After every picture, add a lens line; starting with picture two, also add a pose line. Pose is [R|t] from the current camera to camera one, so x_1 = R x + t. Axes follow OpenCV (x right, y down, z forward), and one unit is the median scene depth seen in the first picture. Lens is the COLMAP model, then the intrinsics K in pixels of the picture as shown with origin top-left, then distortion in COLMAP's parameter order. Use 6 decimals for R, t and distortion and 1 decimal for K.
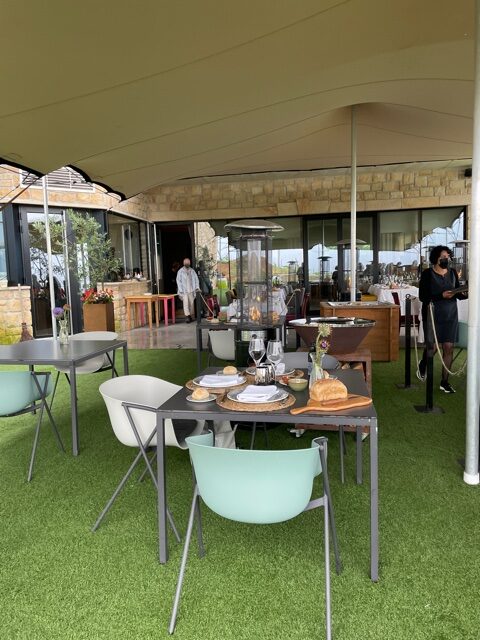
lens RADIAL K [[489.7, 0, 240.0], [0, 489.7, 320.0], [0, 0, 1]] dist [0.049394, 0.001241]
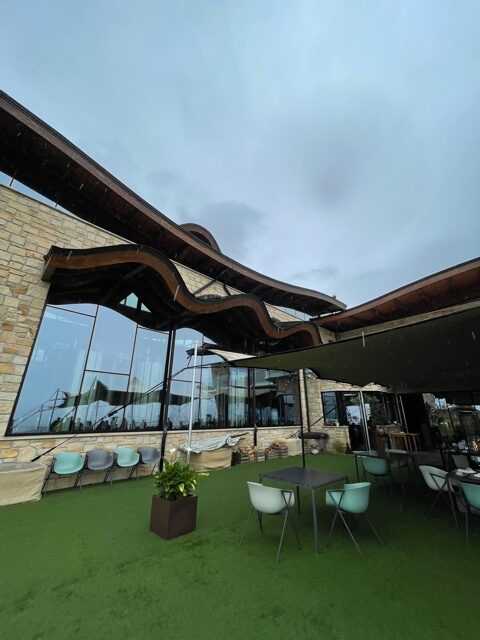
lens RADIAL K [[258.4, 0, 240.0], [0, 258.4, 320.0], [0, 0, 1]] dist [-0.002337, 0.000102]
pose [[0.784634, -0.187780, -0.590837, -0.005450], [-0.084019, 0.912024, -0.401438, 0.008129], [0.614240, 0.364623, 0.699828, -0.376110]]
